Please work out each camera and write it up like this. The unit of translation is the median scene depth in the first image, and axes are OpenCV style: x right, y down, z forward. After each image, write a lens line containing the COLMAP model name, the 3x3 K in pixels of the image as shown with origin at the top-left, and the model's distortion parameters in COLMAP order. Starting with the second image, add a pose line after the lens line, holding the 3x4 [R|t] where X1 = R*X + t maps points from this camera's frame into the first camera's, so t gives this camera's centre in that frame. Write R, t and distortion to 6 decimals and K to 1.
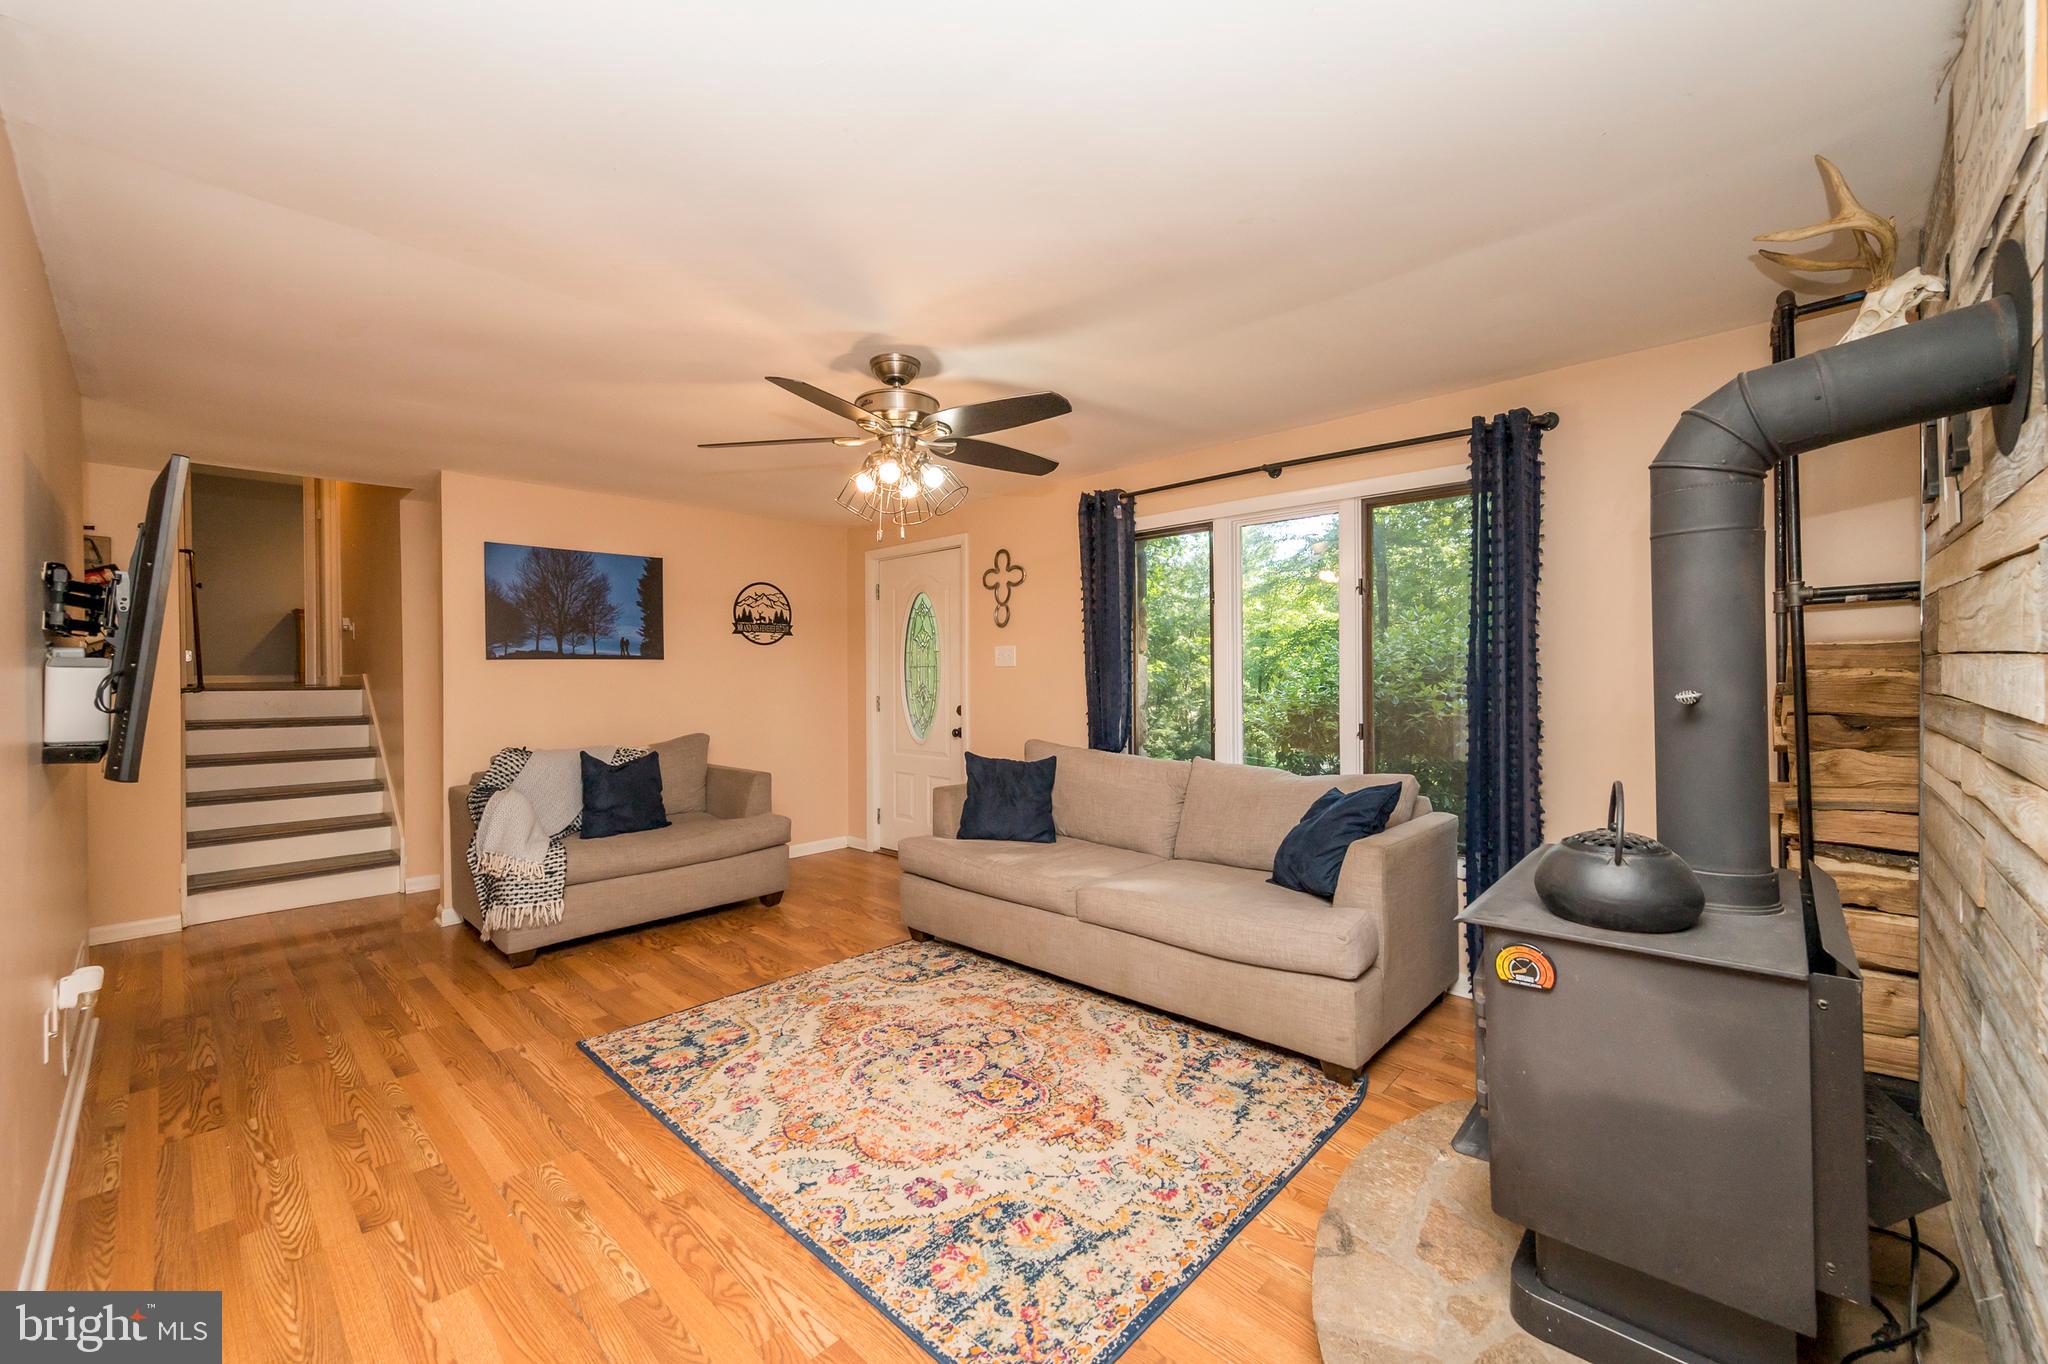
lens RADIAL K [[810.2, 0, 1022.0], [0, 810.2, 675.1], [0, 0, 1]] dist [0.001297, 0.000046]
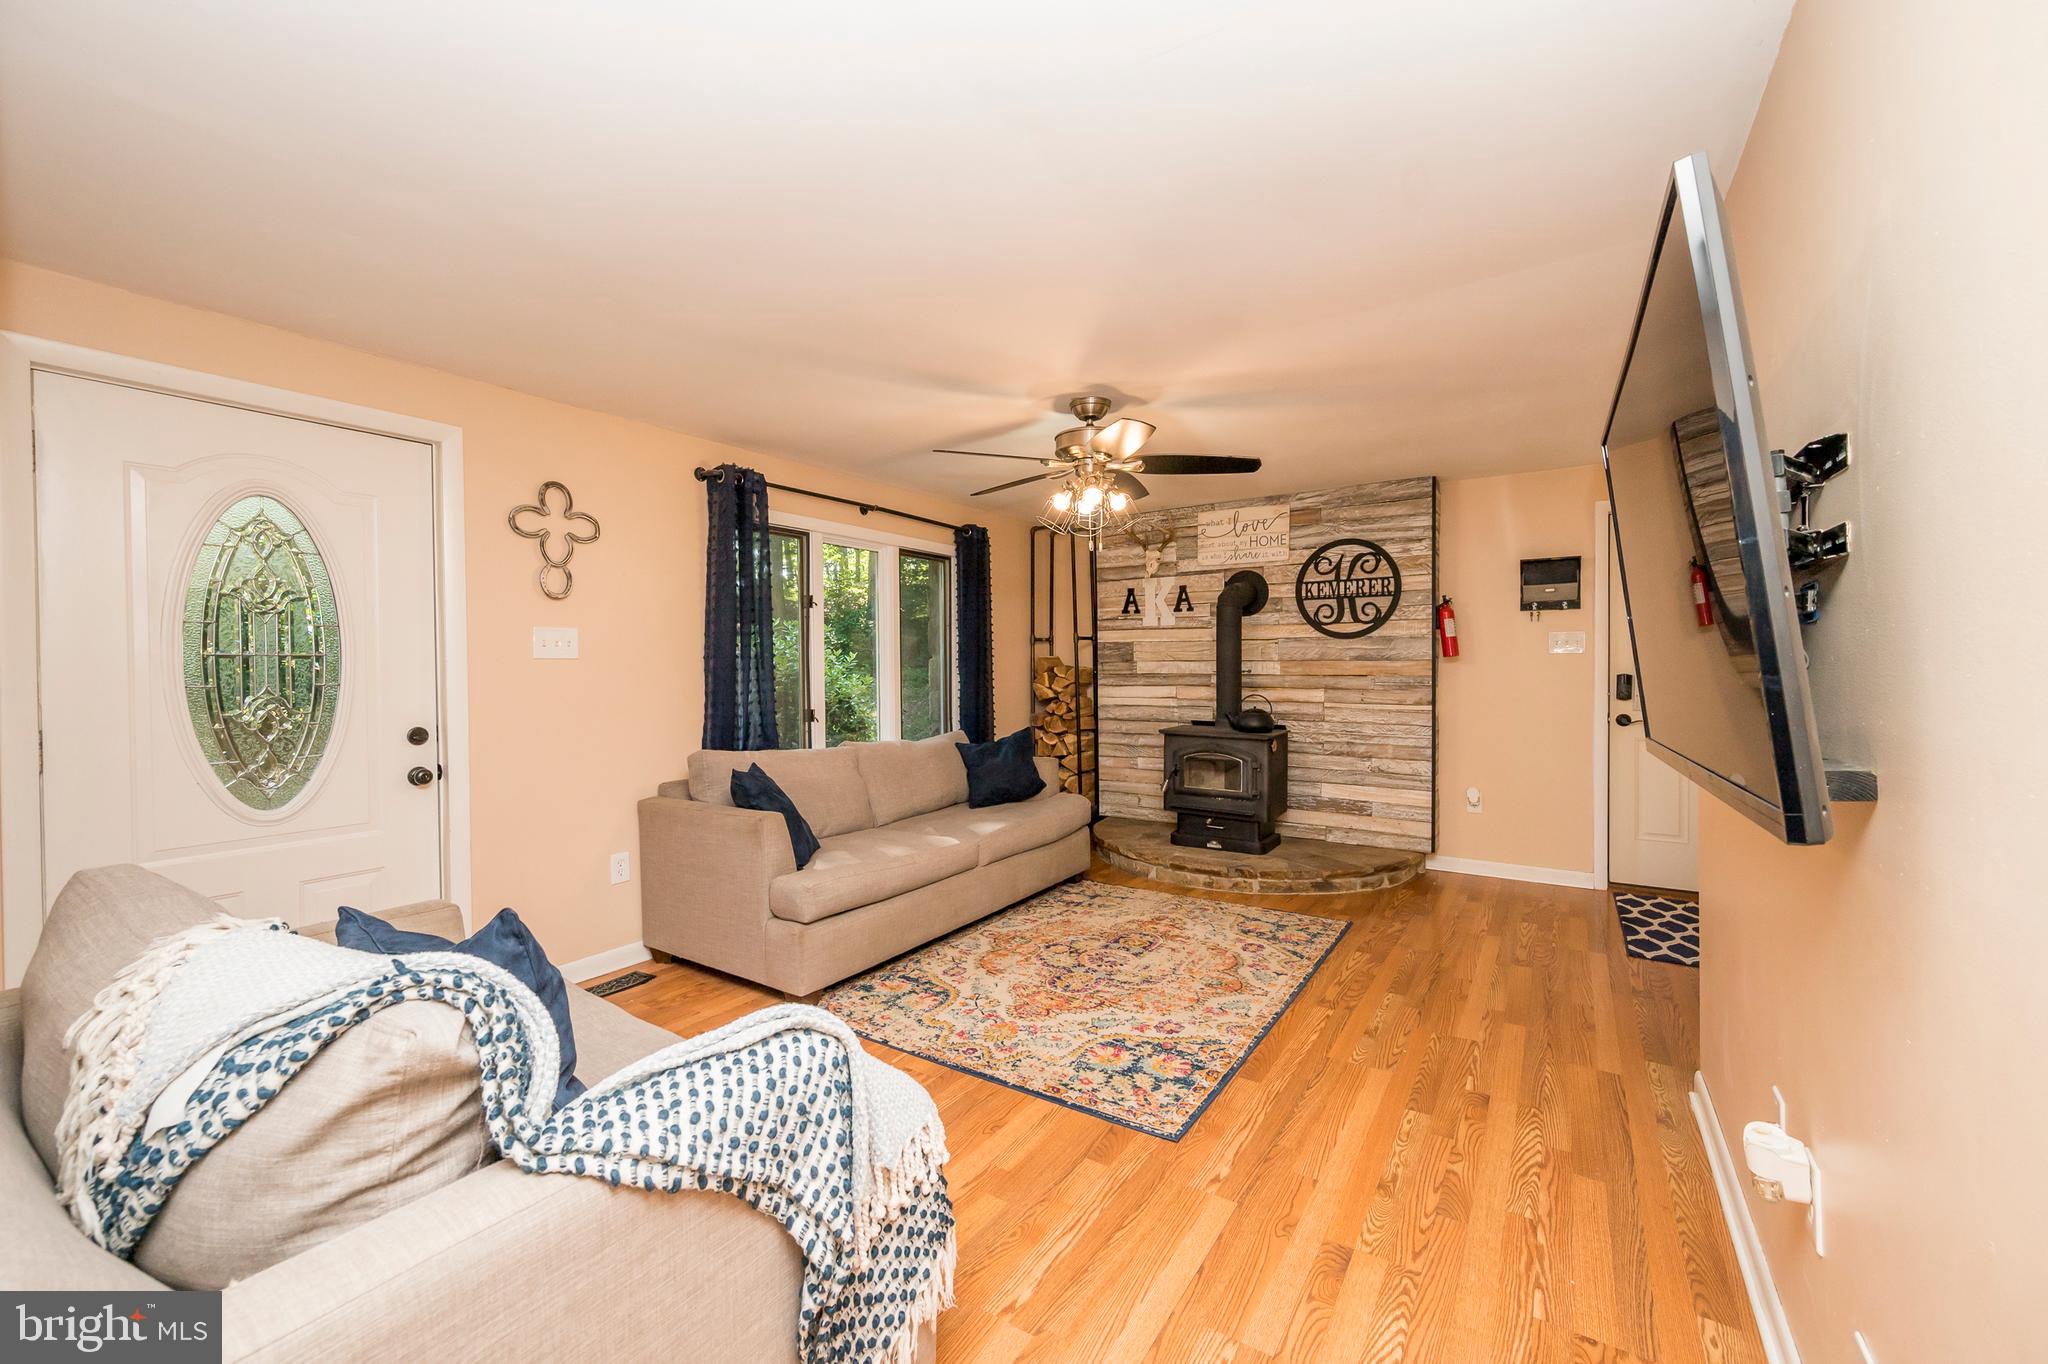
lens RADIAL K [[810.2, 0, 1022.0], [0, 810.2, 675.1], [0, 0, 1]] dist [0.001297, 0.000046]
pose [[-0.169086, 0.003324, 0.985596, -1.275179], [0.013605, 0.999907, -0.001038, 0.015500], [-0.985507, 0.013234, -0.169115, 1.265678]]
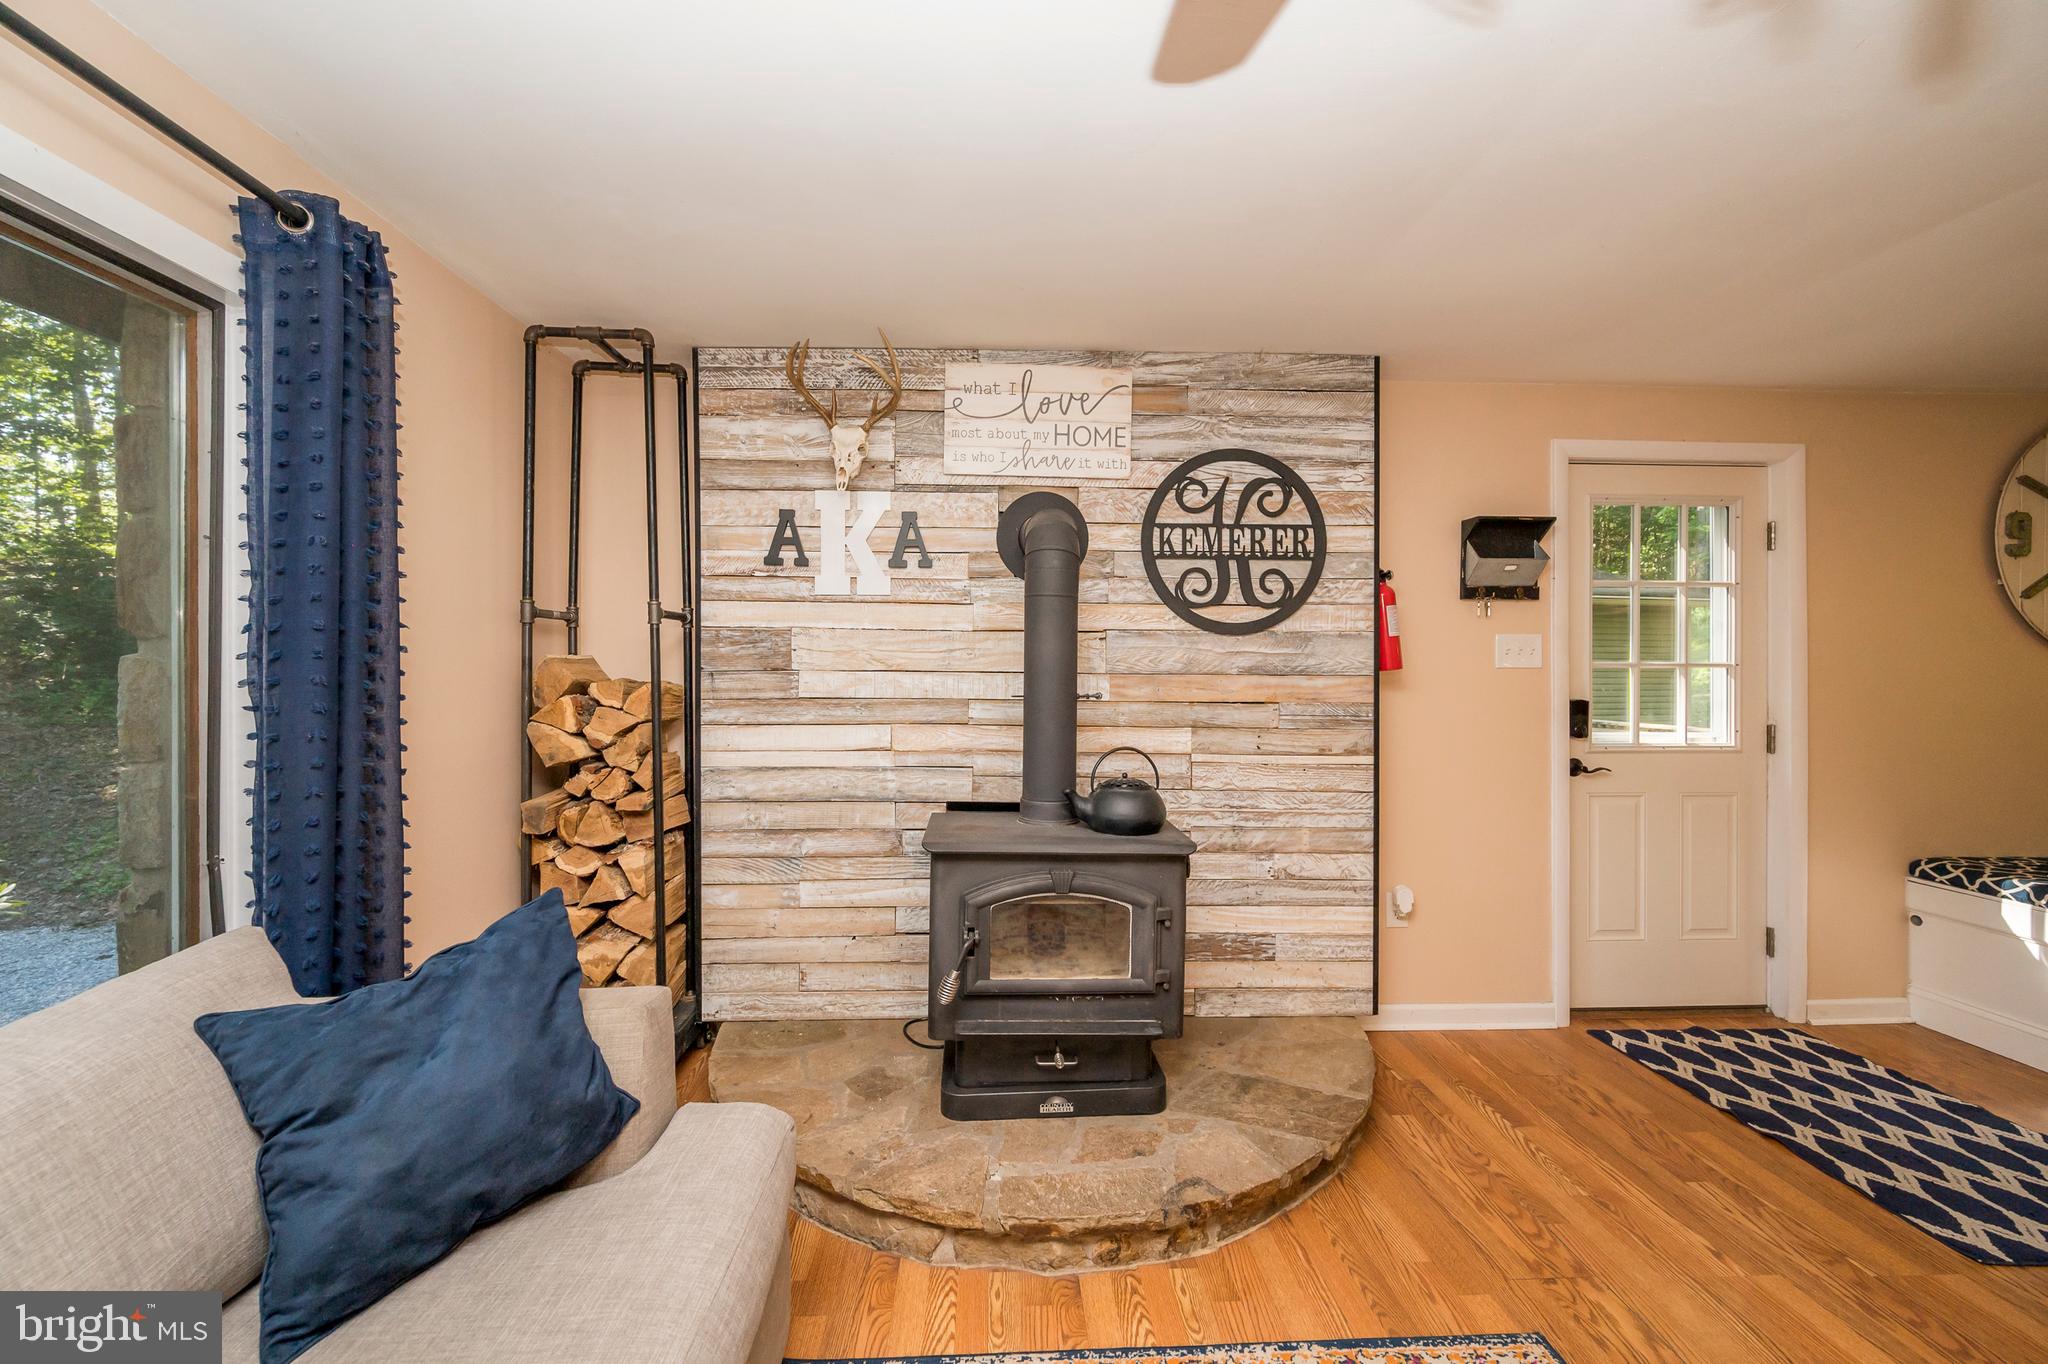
lens RADIAL K [[810.2, 0, 1022.0], [0, 810.2, 675.1], [0, 0, 1]] dist [0.001297, 0.000046]
pose [[-0.716592, 0.010942, 0.697406, -0.133057], [0.008831, 0.999939, -0.006615, -0.004373], [-0.697436, 0.001419, -0.716645, 1.121735]]
